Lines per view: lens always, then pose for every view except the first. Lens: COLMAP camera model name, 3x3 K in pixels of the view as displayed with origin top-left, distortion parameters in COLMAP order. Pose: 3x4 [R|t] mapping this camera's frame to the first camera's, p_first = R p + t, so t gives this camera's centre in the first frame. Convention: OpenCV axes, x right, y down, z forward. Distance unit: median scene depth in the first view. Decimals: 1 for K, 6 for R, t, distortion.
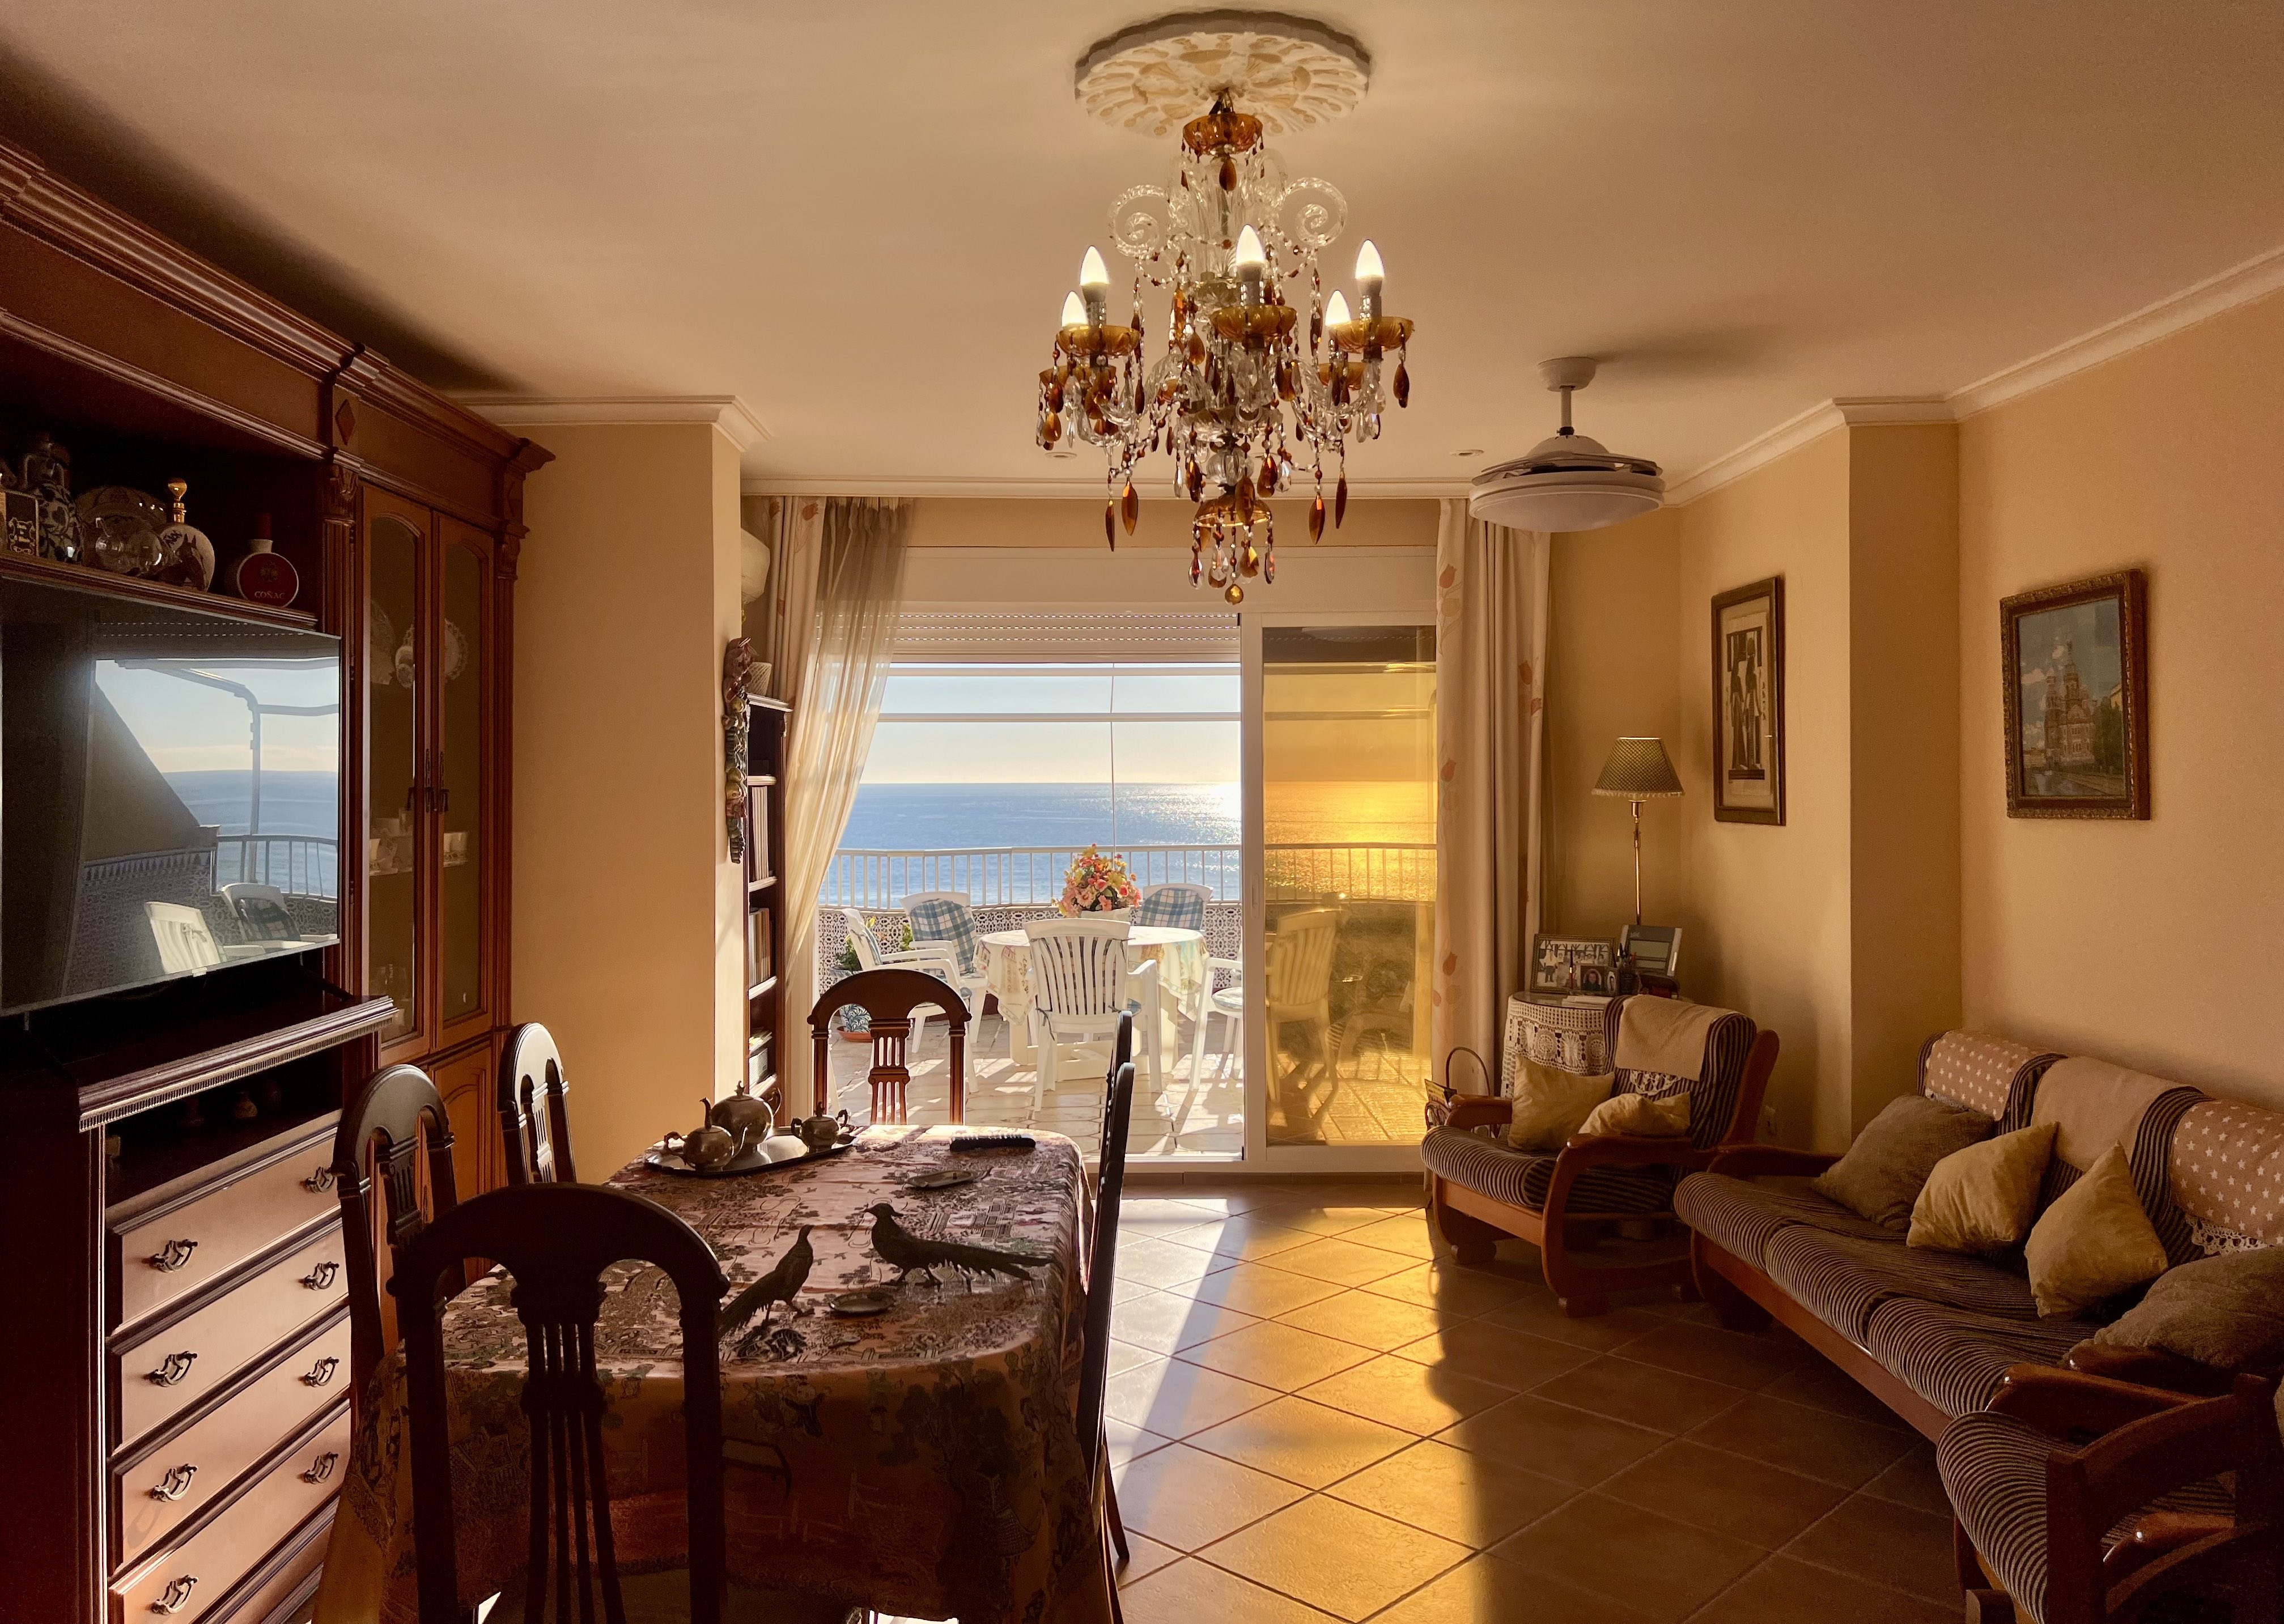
lens RADIAL K [[1992.7, 0, 1094.8], [0, 1992.7, 770.9], [0, 0, 1]] dist [0.112889, -0.287567]
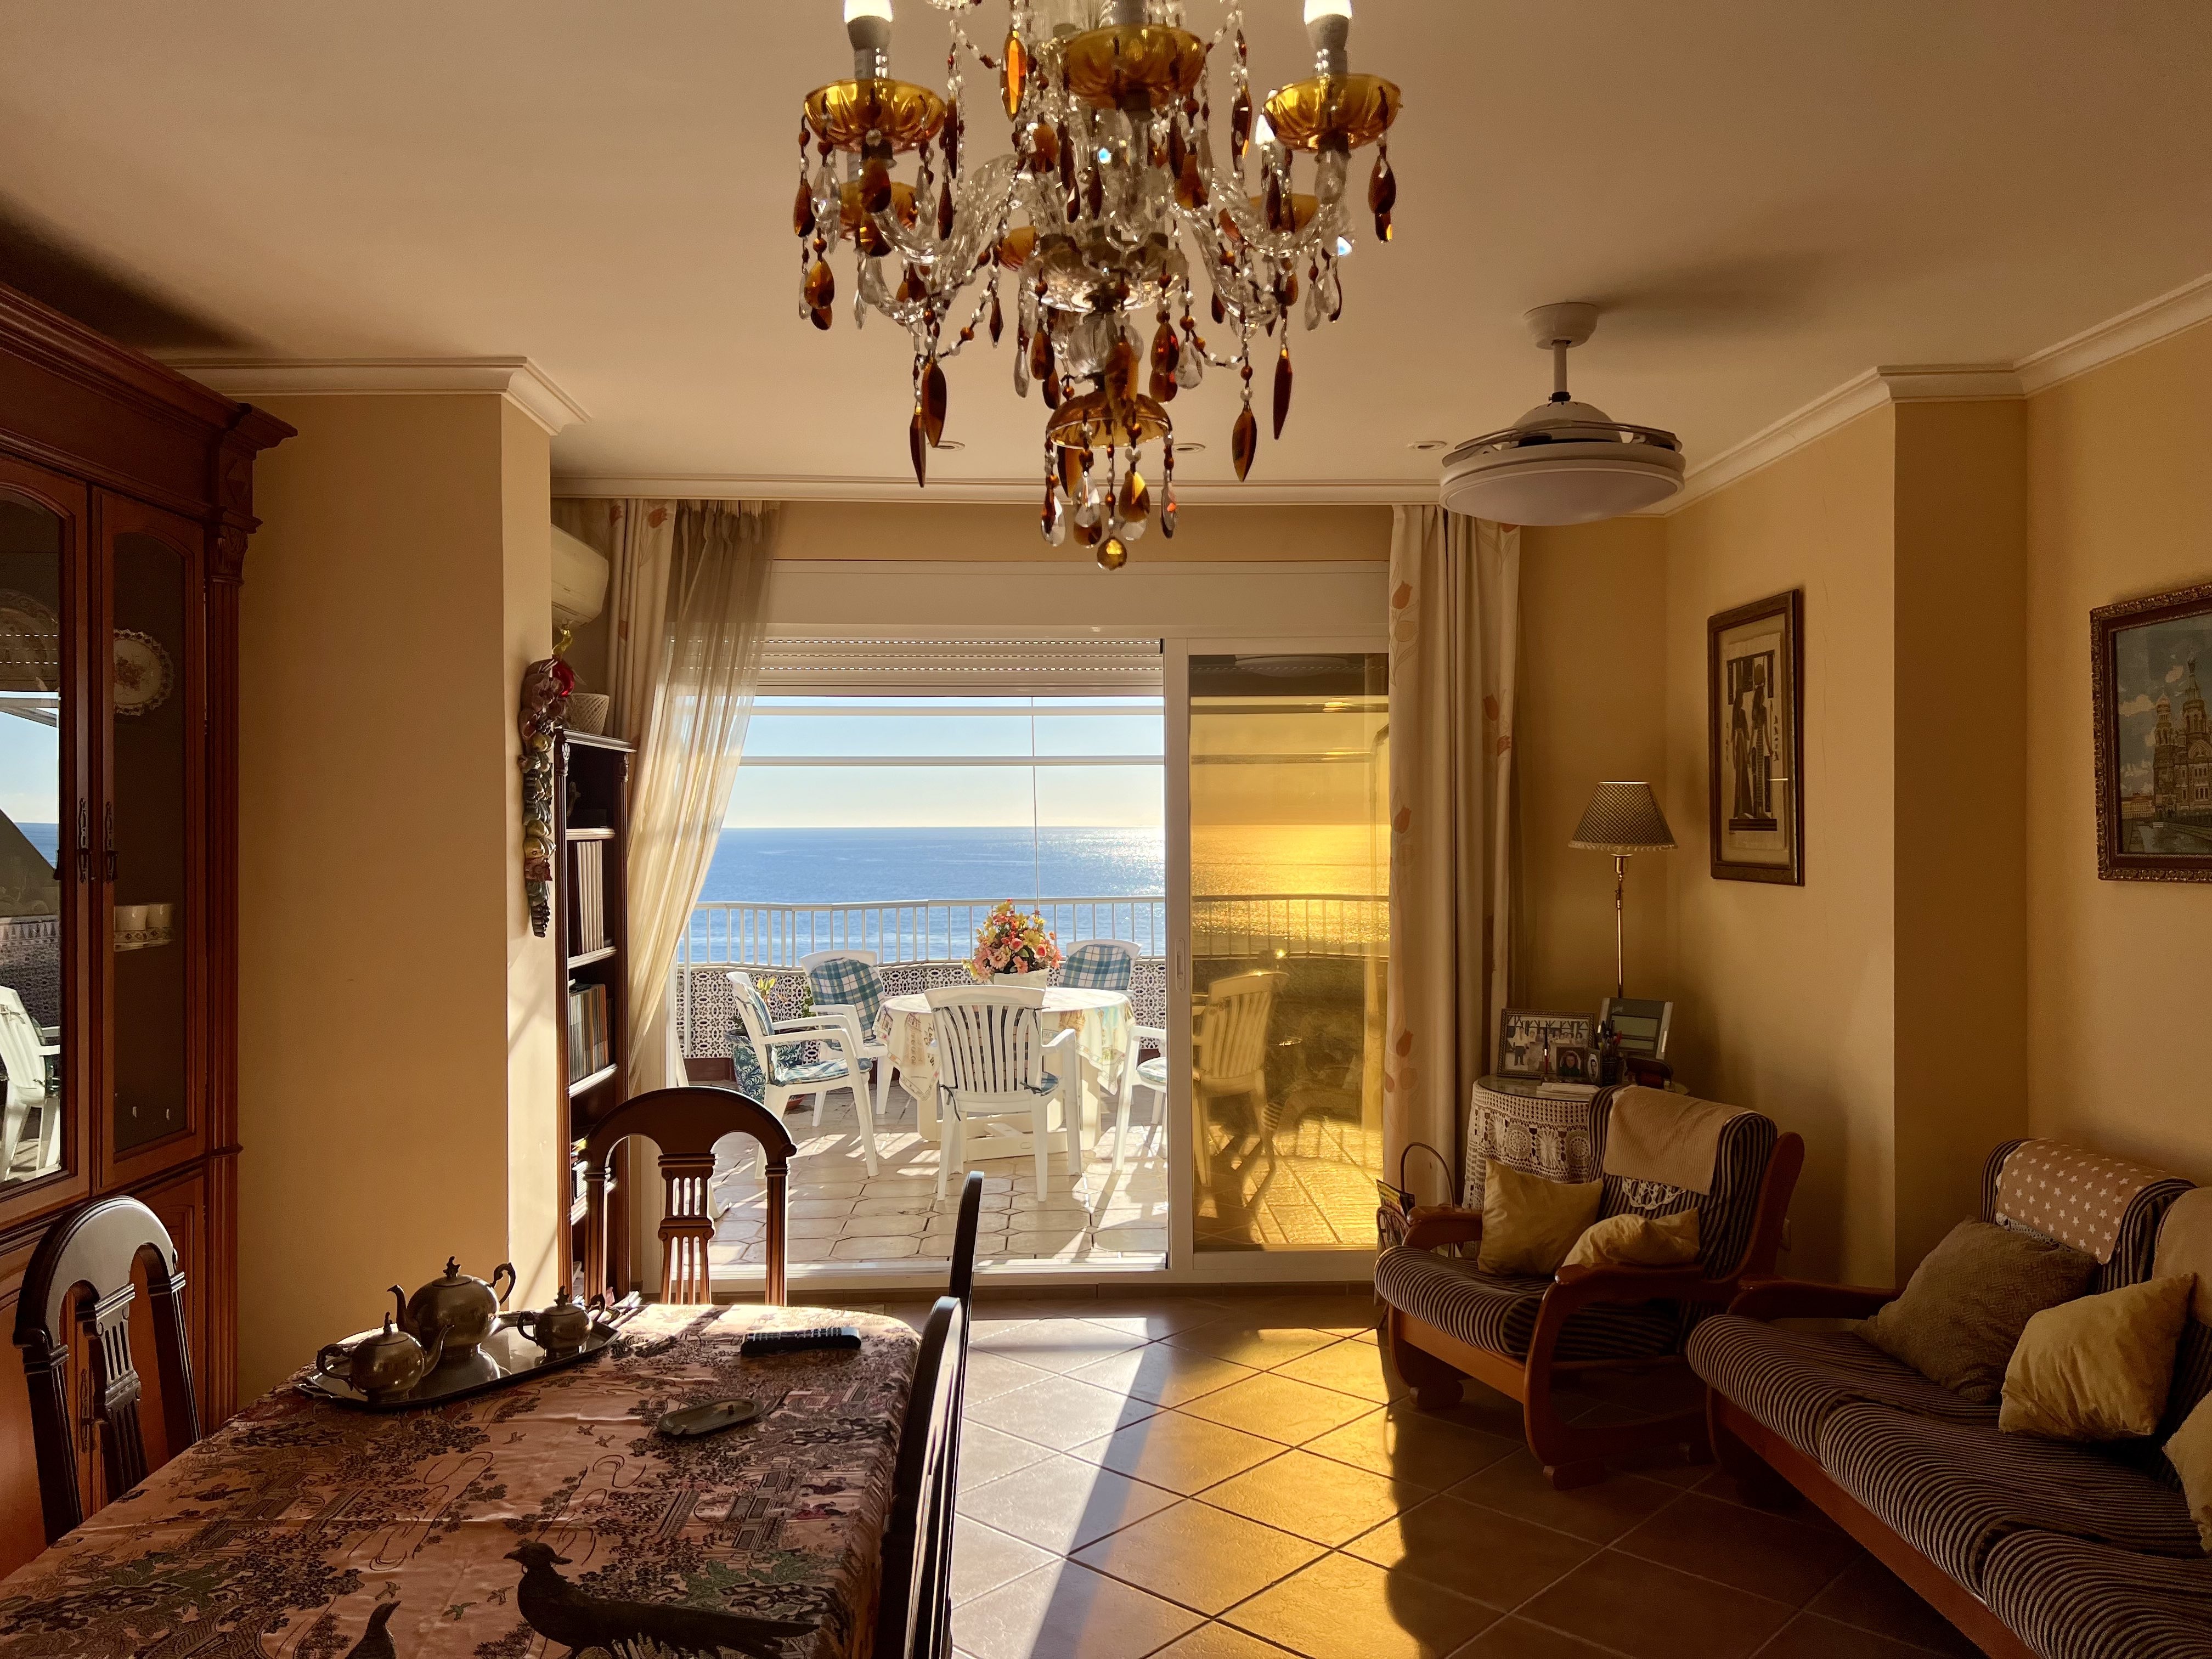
lens RADIAL K [[1649.1, 0, 1106.0], [0, 1649.1, 829.5], [0, 0, 1]] dist [0.065006, -0.091816]
pose [[0.999810, -0.001870, 0.019428, 0.036735], [0.001646, 0.999932, 0.011556, -0.004855], [-0.019448, -0.011522, 0.999744, 0.305599]]
